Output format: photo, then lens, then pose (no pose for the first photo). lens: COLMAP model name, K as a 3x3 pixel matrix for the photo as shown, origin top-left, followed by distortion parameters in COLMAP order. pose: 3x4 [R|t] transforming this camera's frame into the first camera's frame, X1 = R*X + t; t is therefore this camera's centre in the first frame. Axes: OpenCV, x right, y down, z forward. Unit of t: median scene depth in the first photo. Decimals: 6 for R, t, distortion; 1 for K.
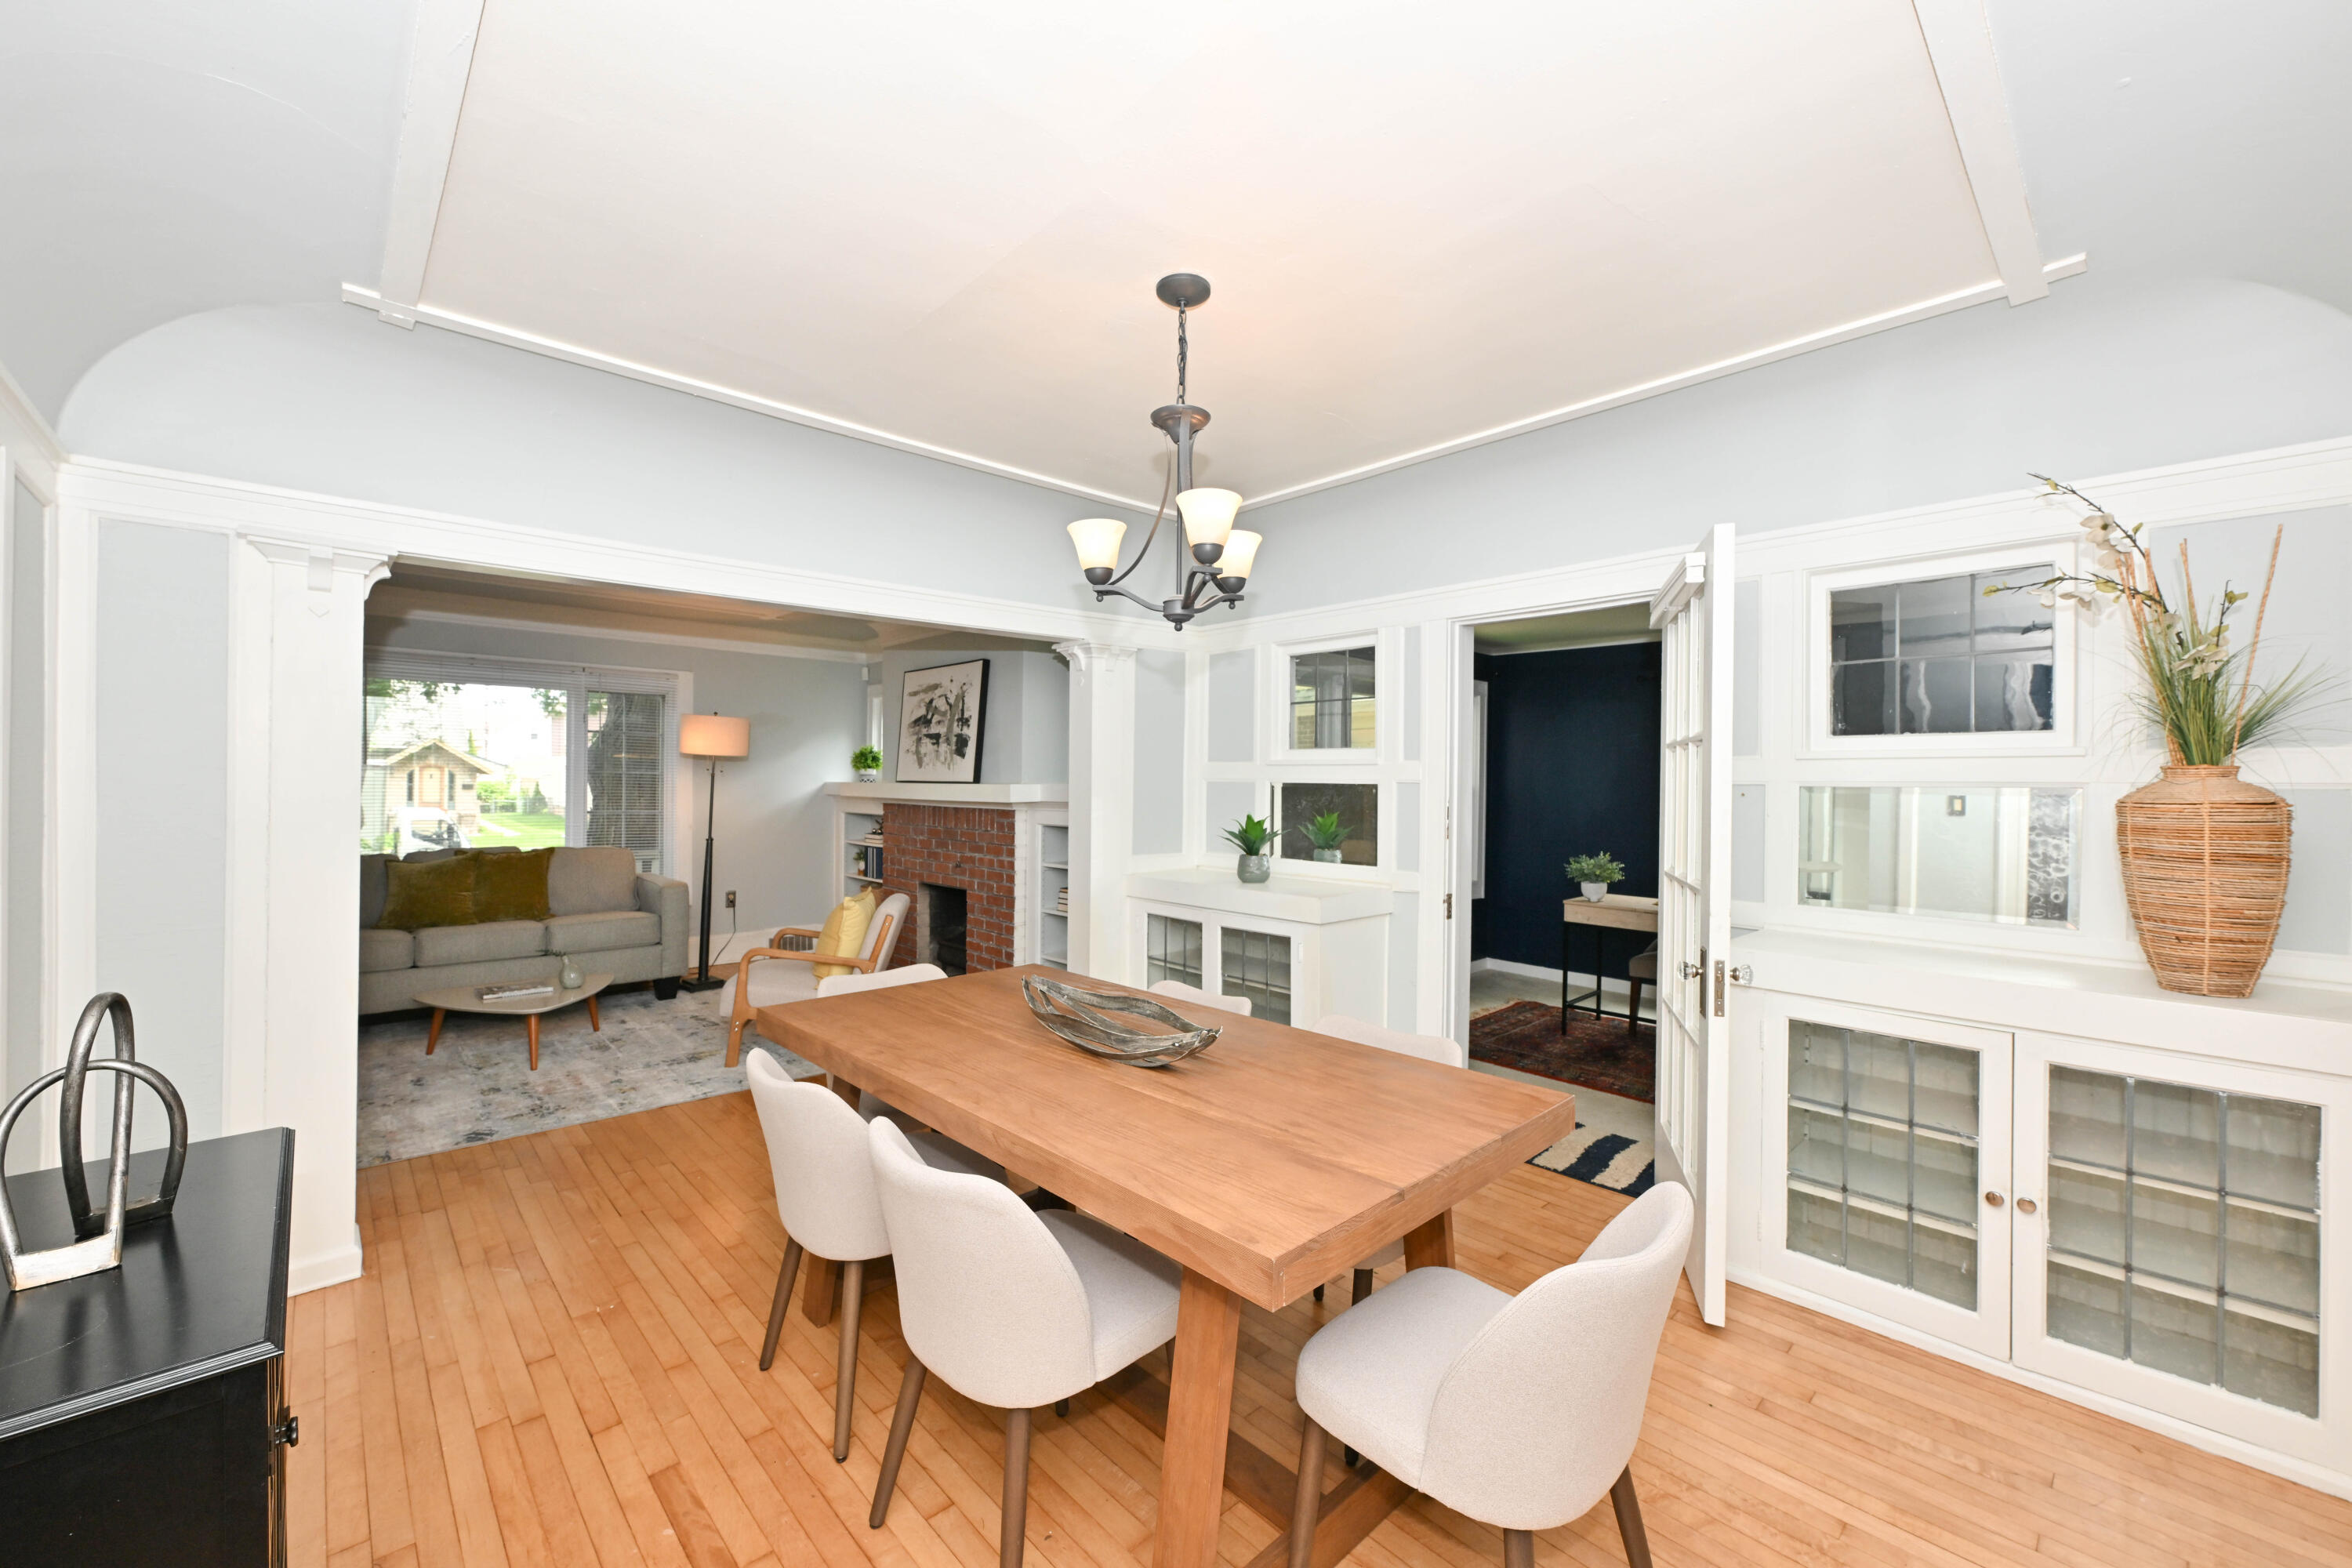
lens RADIAL K [[926.2, 0, 1176.0], [0, 926.2, 784.0], [0, 0, 1]] dist [-0.001677, -0.000161]
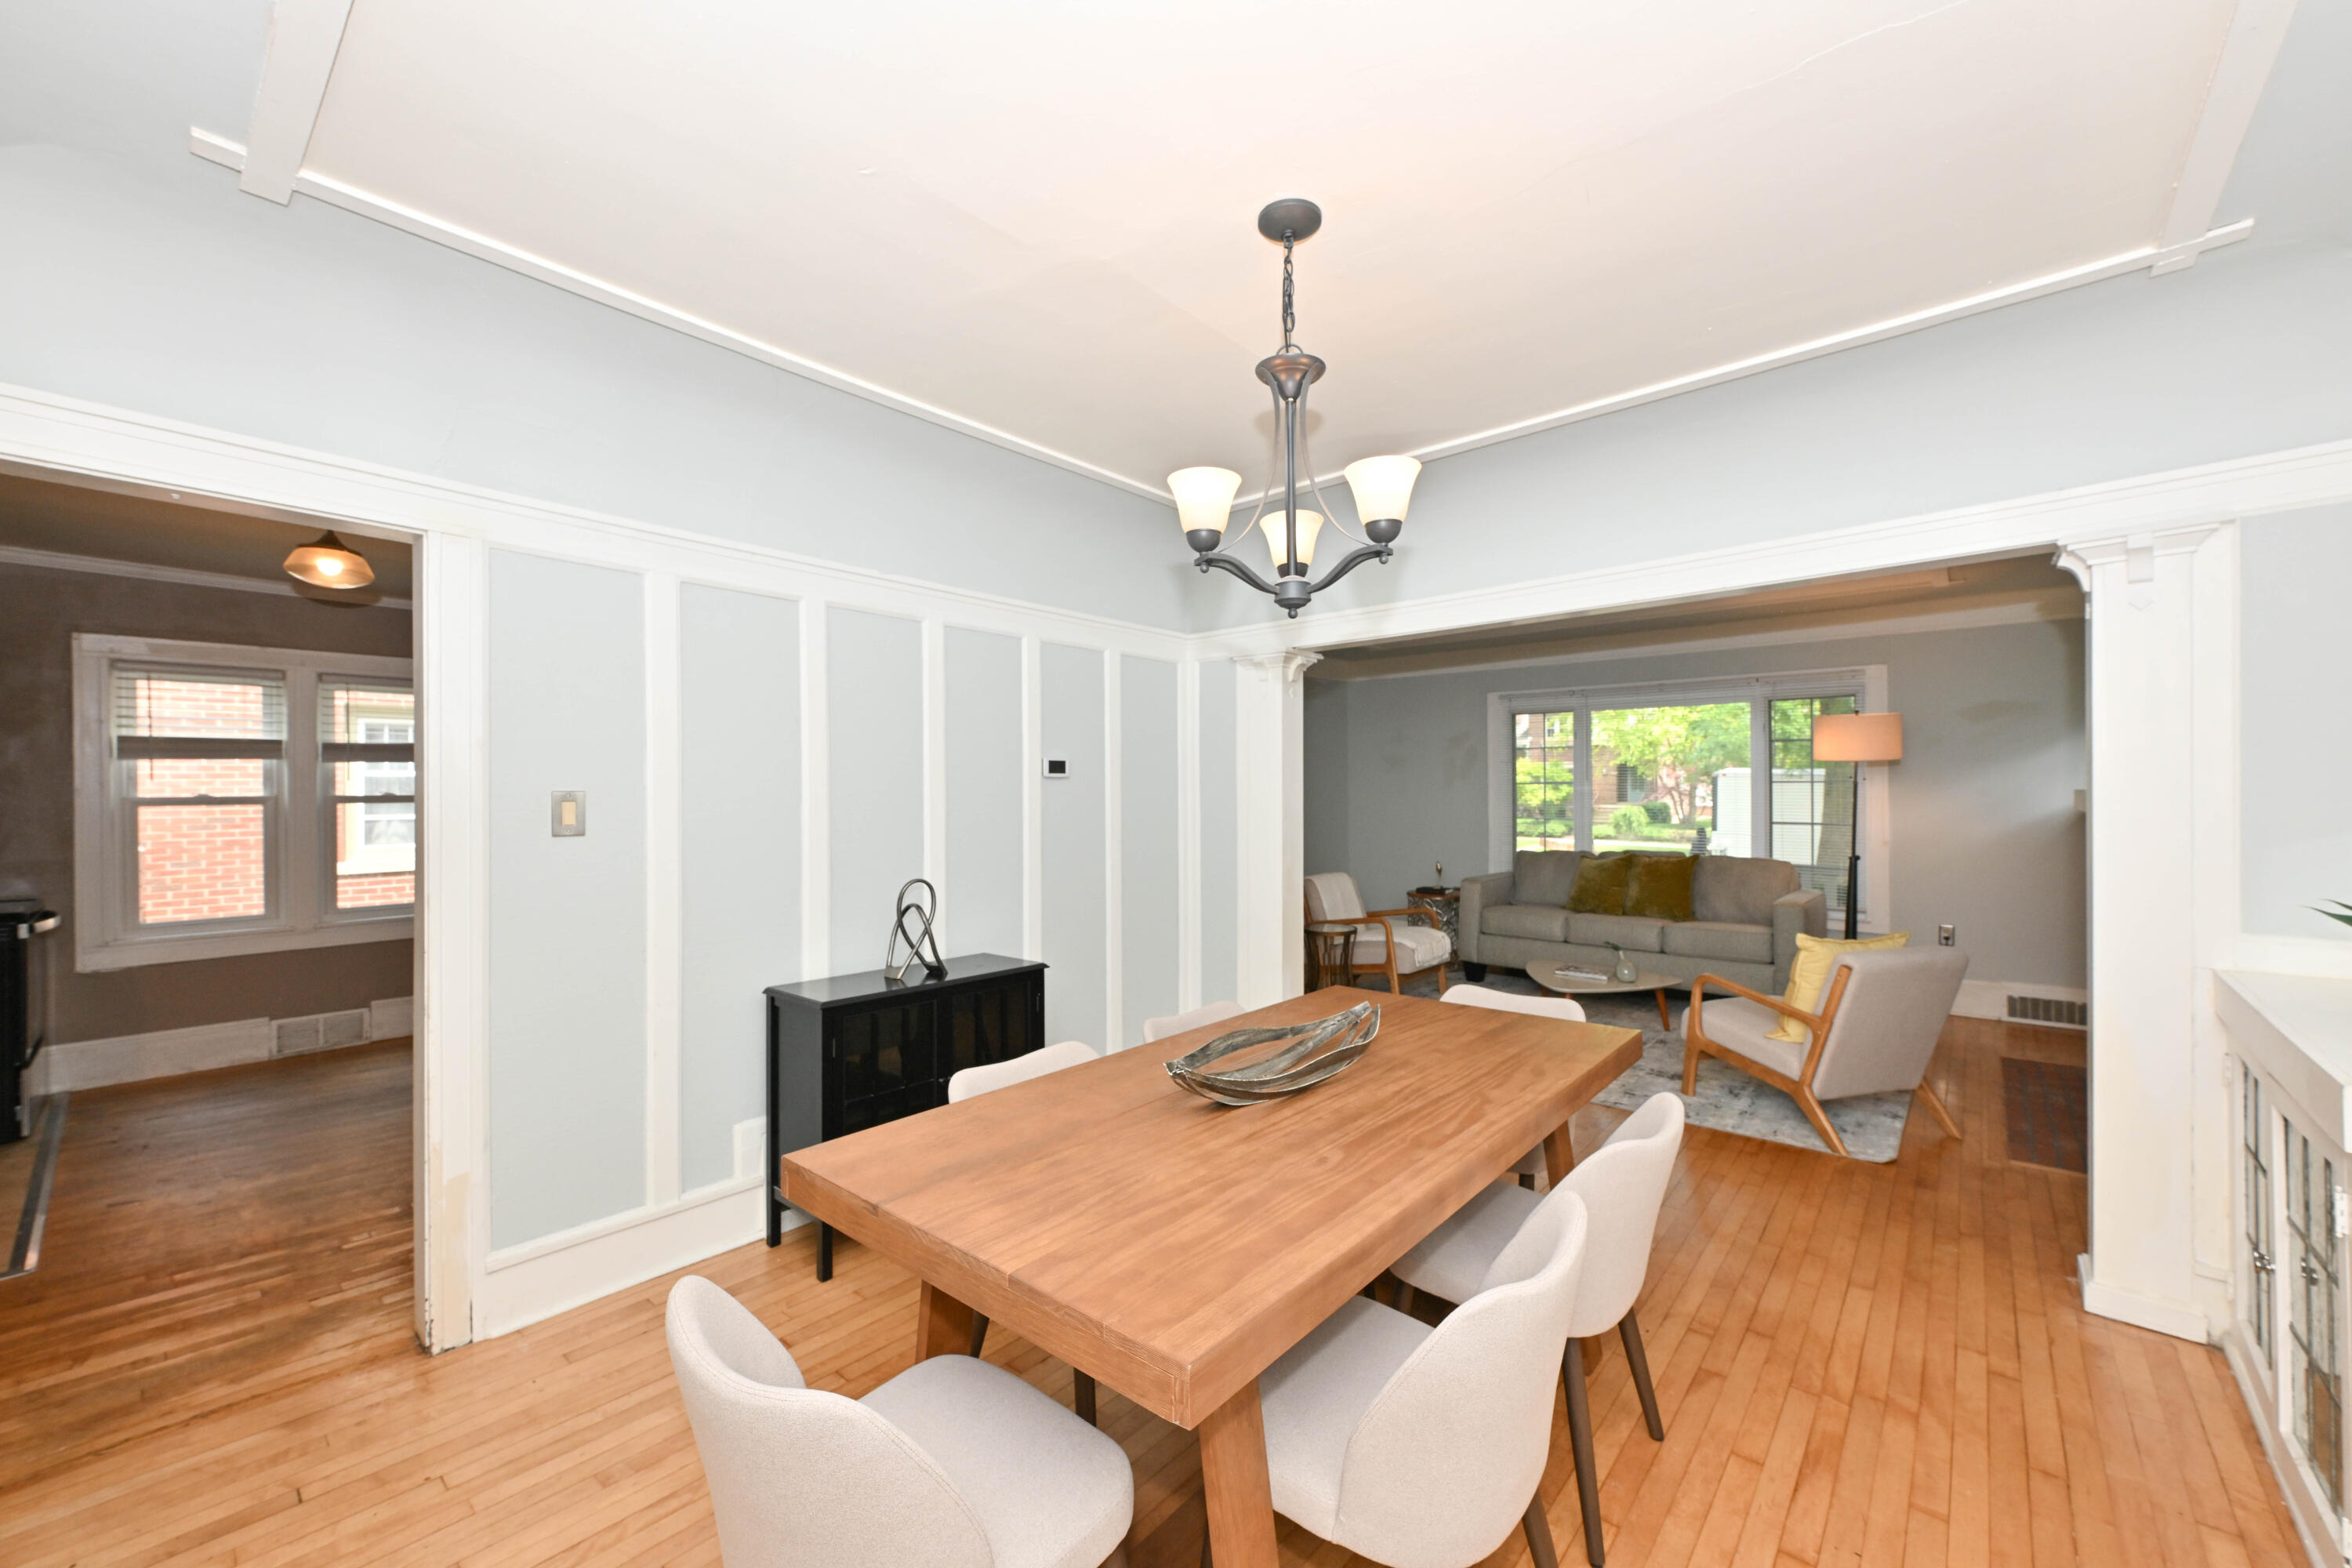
lens RADIAL K [[926.2, 0, 1176.0], [0, 926.2, 784.0], [0, 0, 1]] dist [-0.001677, -0.000161]
pose [[0.107409, -0.016680, -0.994075, 0.834237], [0.006751, 0.999848, -0.016048, 0.000776], [0.994192, -0.004987, 0.107505, 0.793038]]
